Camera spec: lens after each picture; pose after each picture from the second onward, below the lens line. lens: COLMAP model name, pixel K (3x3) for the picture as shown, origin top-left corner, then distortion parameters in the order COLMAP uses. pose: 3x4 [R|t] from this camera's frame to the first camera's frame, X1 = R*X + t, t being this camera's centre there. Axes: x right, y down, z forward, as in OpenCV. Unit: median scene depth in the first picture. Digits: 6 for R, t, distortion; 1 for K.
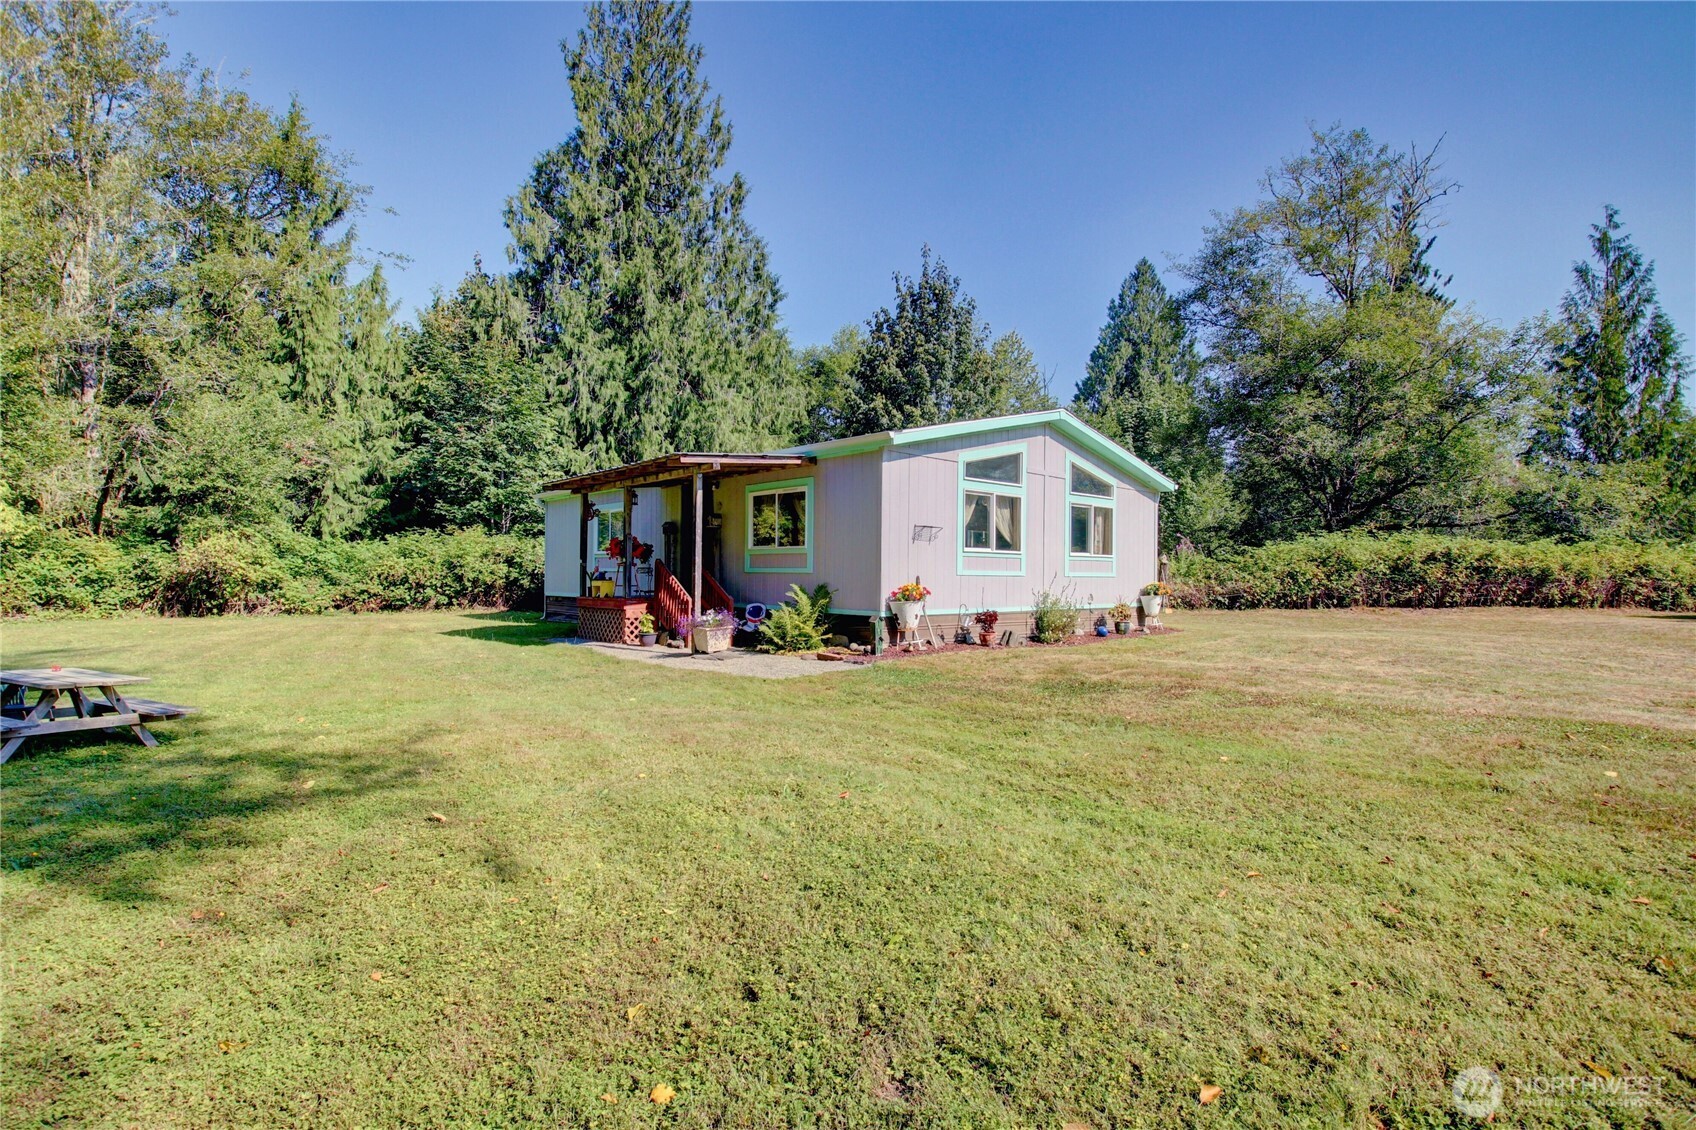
lens RADIAL K [[808.1, 0, 840.6], [0, 808.1, 567.3], [0, 0, 1]] dist [-0.013921, -0.010175]
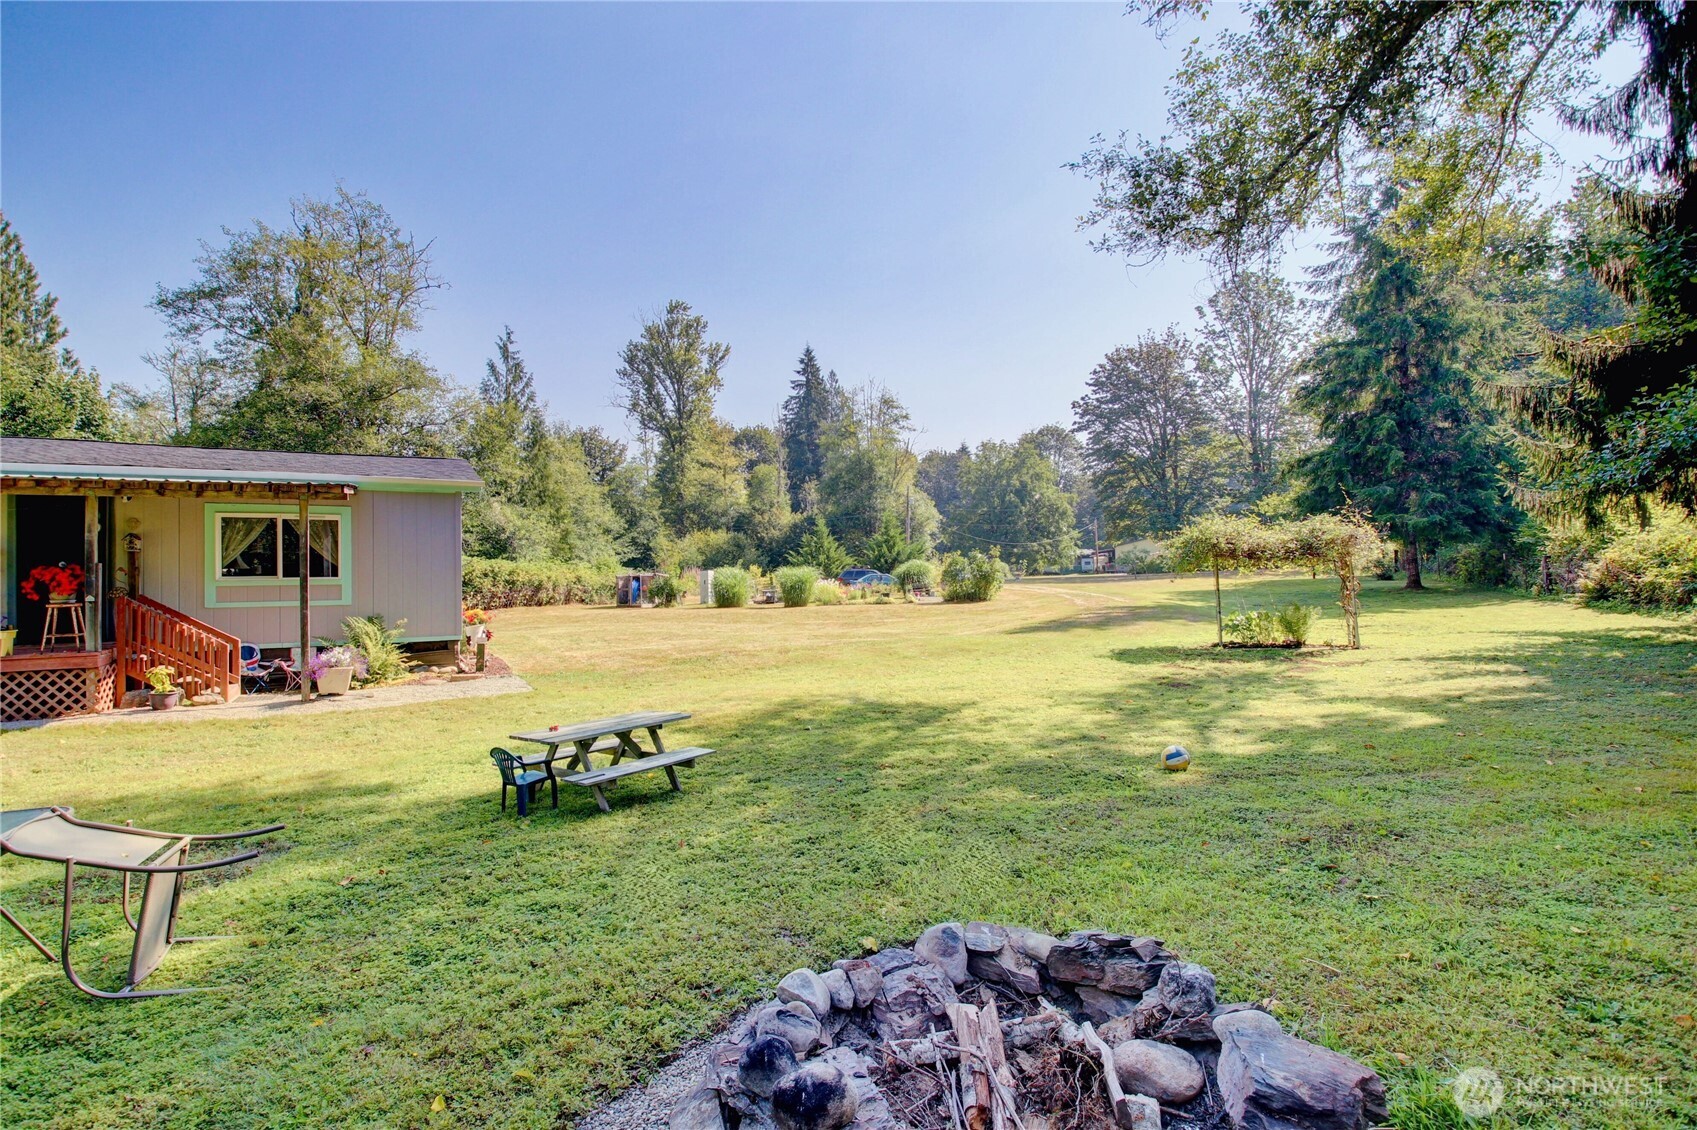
lens RADIAL K [[791.1, 0, 838.9], [0, 791.1, 570.4], [0, 0, 1]] dist [-0.010842, -0.002523]
pose [[0.238623, -0.004660, 0.971101, -0.346110], [0.008608, 0.999959, 0.002683, -0.013402], [-0.971074, 0.007719, 0.238653, 0.080552]]
